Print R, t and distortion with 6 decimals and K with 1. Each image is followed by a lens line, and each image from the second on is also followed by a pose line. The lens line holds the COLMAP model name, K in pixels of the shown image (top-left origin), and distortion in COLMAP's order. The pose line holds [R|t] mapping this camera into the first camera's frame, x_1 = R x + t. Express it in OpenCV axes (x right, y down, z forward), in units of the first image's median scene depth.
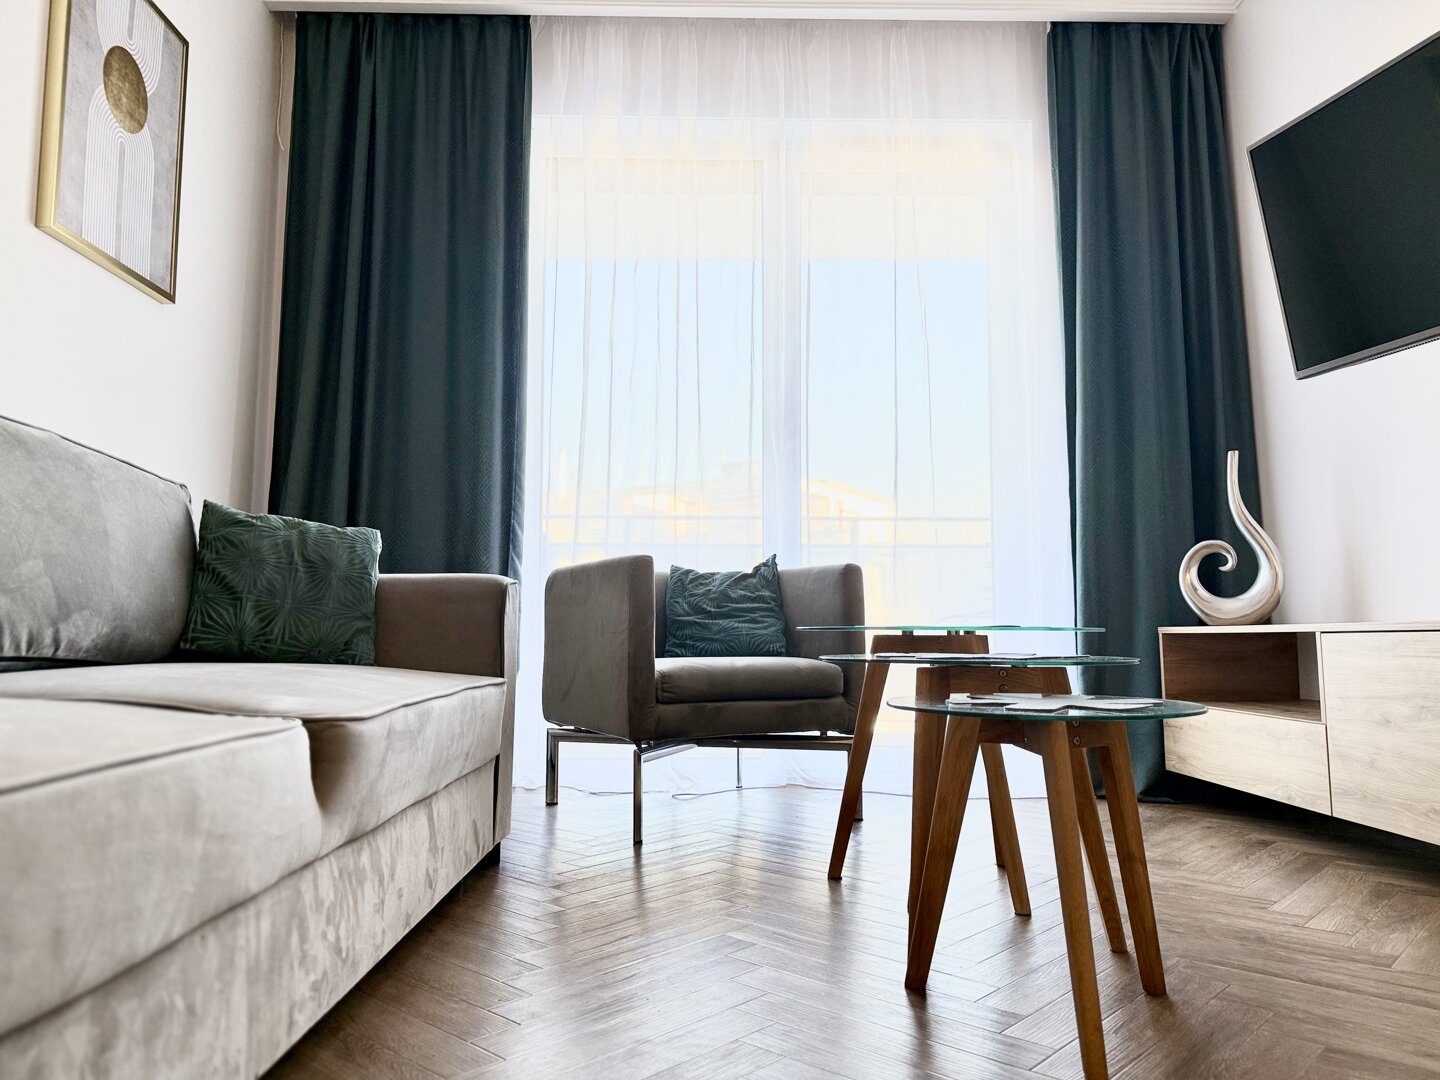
lens RADIAL K [[1014.0, 0, 718.1], [0, 1014.0, 537.7], [0, 0, 1]] dist [0.050037, -0.068562]
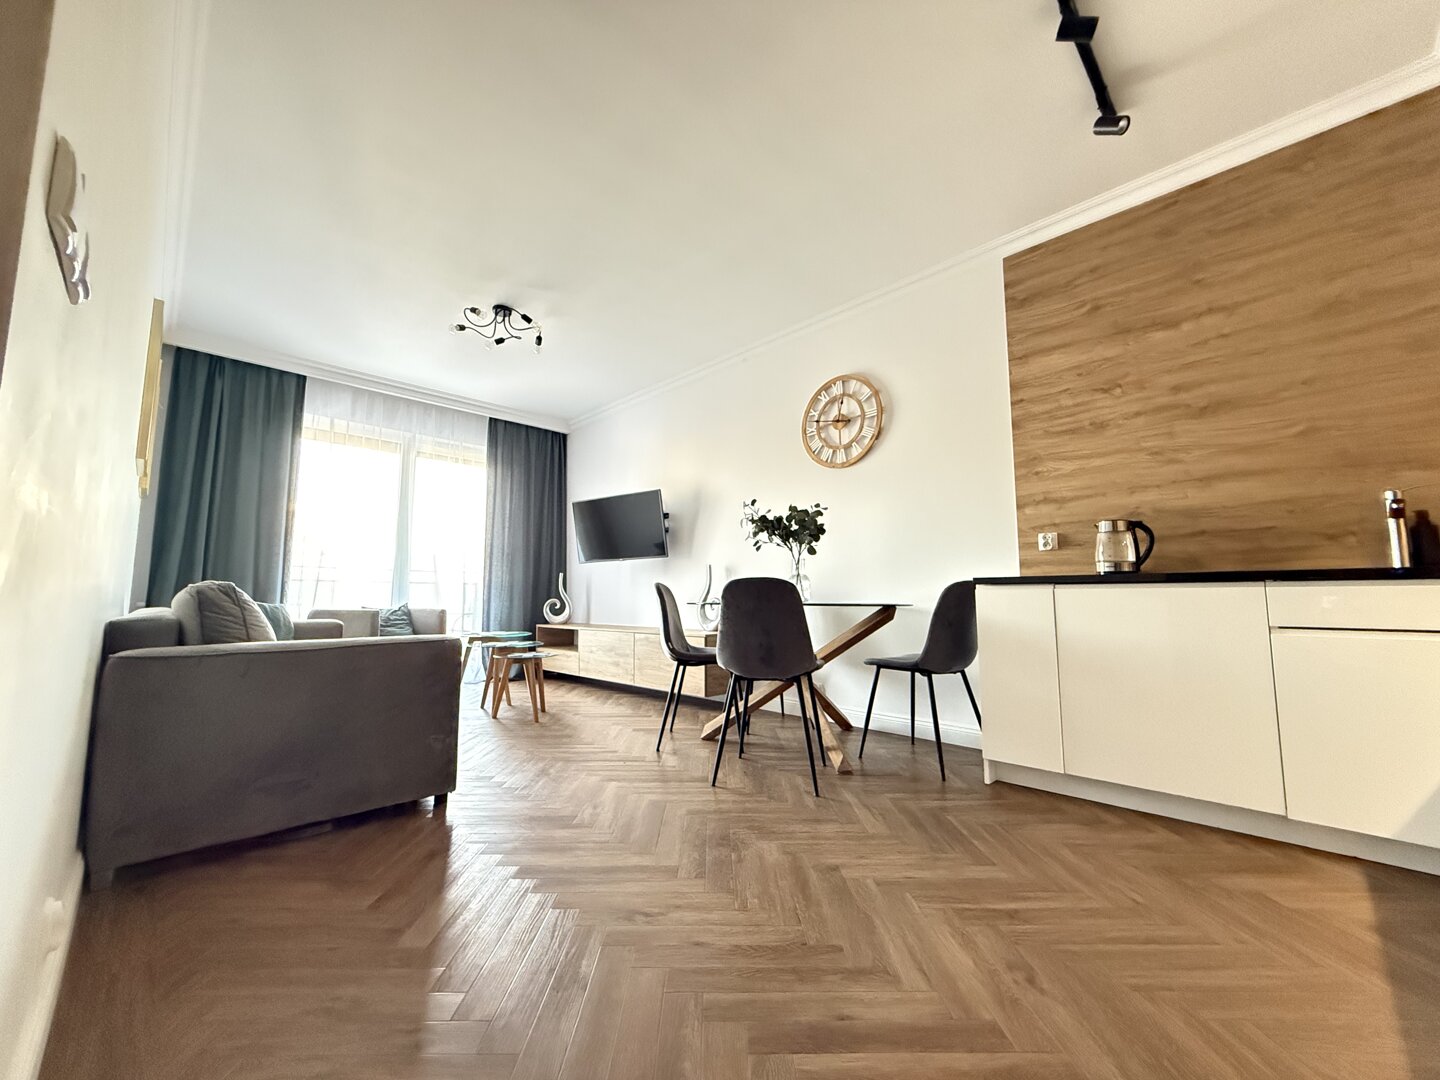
lens RADIAL K [[573.1, 0, 718.0], [0, 573.1, 536.8], [0, 0, 1]] dist [-0.002407, 0.000007]
pose [[0.728542, 0.073583, 0.681038, -0.452781], [-0.063598, 0.997185, -0.039708, -0.172189], [-0.682043, -0.014384, 0.731171, -0.800327]]
